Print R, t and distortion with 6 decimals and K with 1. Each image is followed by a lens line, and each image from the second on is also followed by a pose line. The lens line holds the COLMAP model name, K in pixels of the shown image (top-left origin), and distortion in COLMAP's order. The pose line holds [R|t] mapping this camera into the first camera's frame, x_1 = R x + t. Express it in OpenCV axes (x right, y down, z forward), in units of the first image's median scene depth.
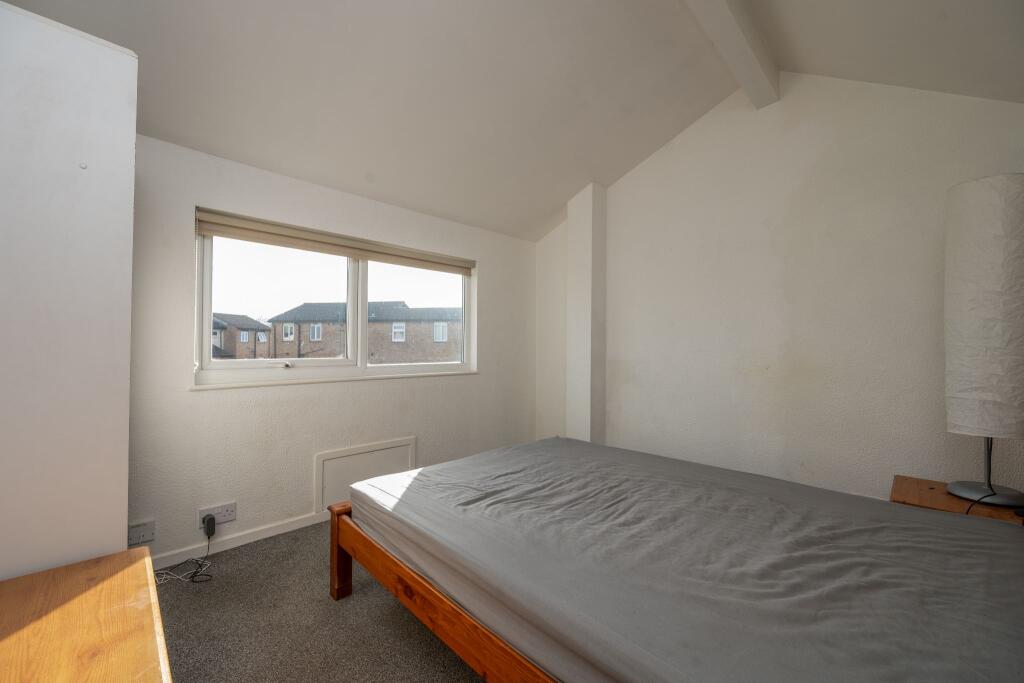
lens RADIAL K [[409.8, 0, 512.6], [0, 409.8, 344.5], [0, 0, 1]] dist [0.003972, -0.001720]
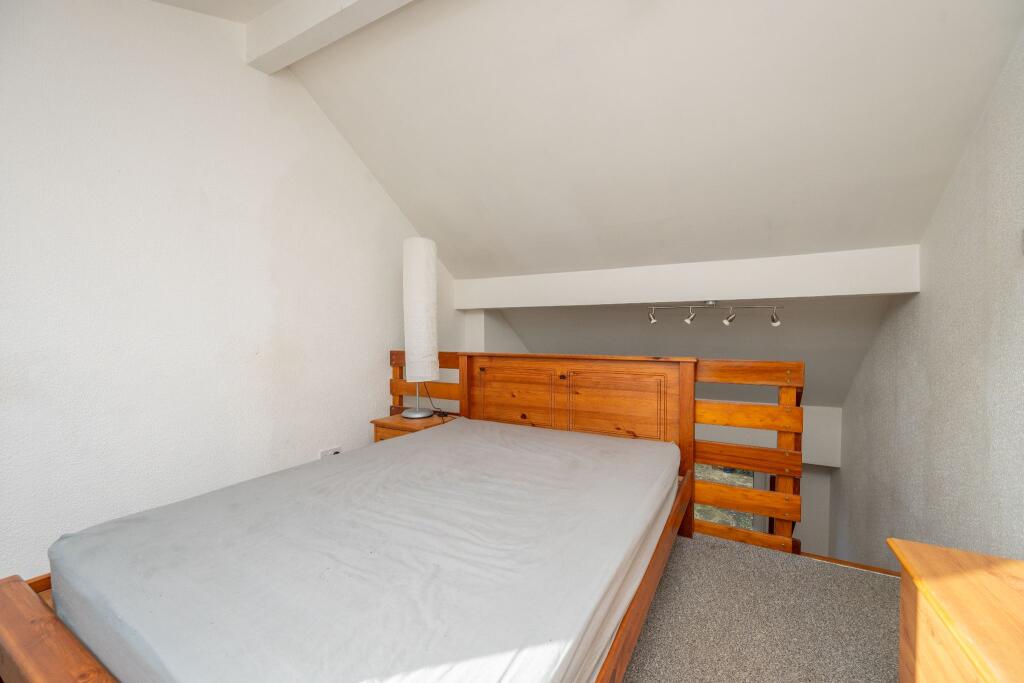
lens RADIAL K [[409.8, 0, 513.7], [0, 409.8, 340.2], [0, 0, 1]] dist [0.003972, -0.001720]
pose [[-0.291387, -0.020686, 0.956382, -0.753753], [-0.014235, 0.999749, 0.017287, 0.002785], [-0.956499, -0.008577, -0.291608, 1.187258]]
